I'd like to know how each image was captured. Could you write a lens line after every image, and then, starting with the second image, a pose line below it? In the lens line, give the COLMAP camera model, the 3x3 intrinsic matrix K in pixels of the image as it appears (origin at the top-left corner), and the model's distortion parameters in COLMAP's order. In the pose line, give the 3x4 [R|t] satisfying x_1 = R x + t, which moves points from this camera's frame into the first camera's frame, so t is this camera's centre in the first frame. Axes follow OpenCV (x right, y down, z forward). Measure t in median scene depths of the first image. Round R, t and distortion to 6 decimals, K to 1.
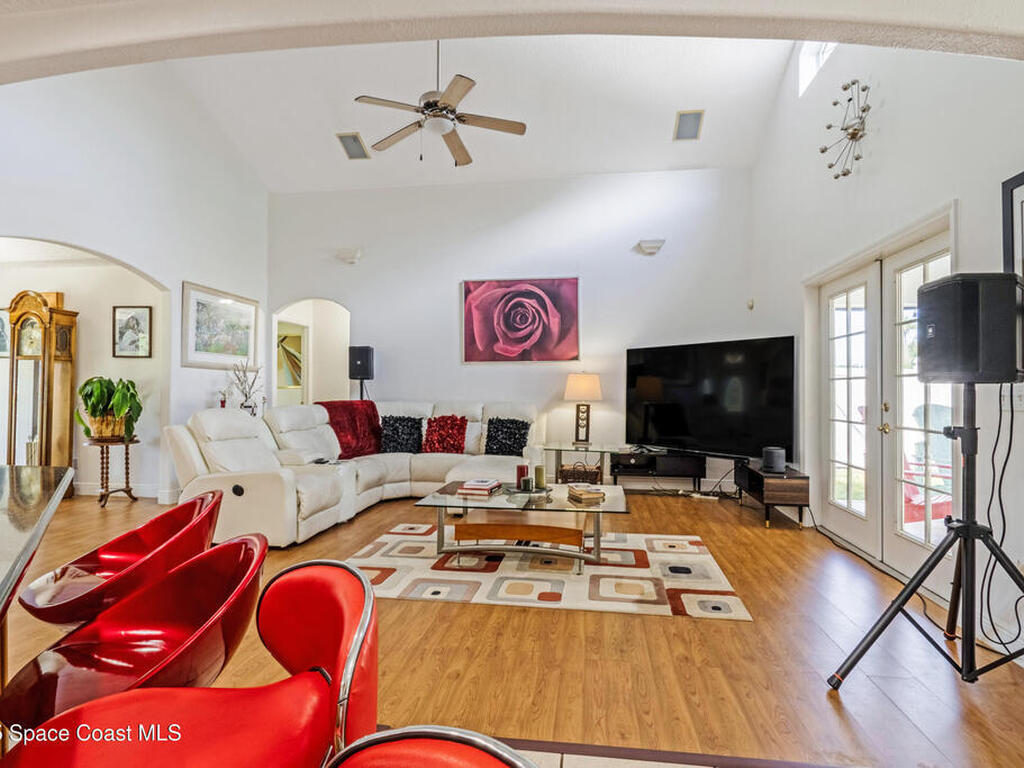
lens RADIAL K [[538.1, 0, 515.0], [0, 538.1, 389.3], [0, 0, 1]] dist [-0.003799, -0.000666]
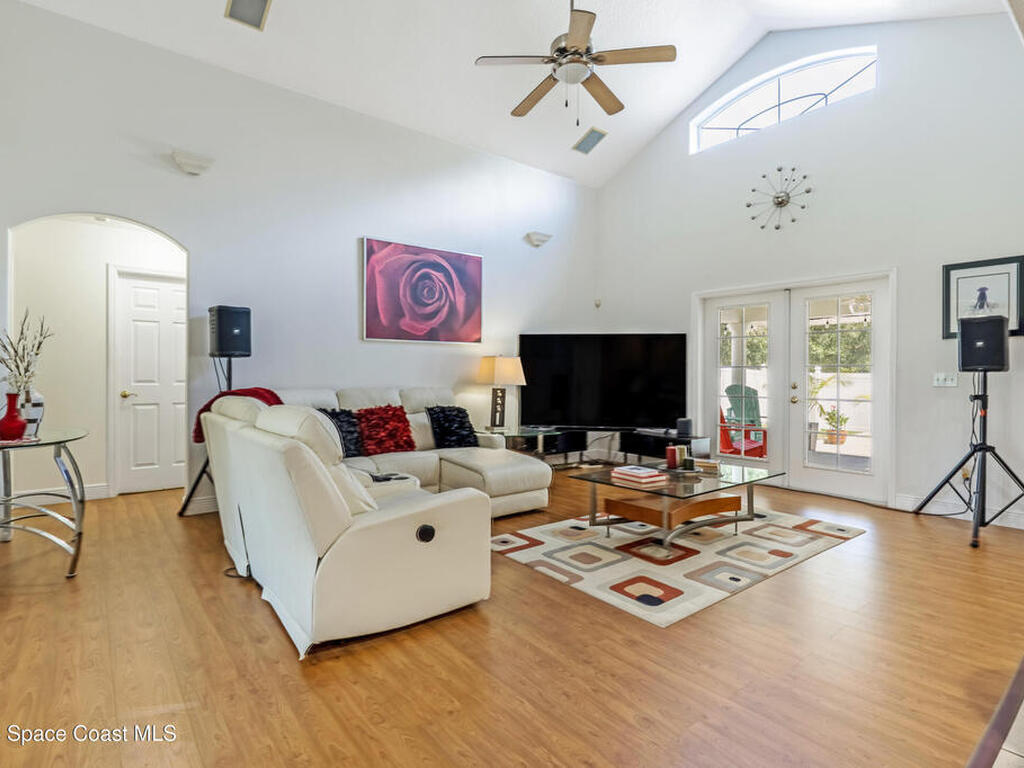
lens RADIAL K [[538.1, 0, 516.1], [0, 538.1, 378.9], [0, 0, 1]] dist [-0.003799, -0.000666]
pose [[0.679696, -0.006020, 0.733469, -0.548205], [-0.003070, 0.999934, 0.011052, -0.000294], [-0.733487, -0.009763, 0.679633, 0.299687]]
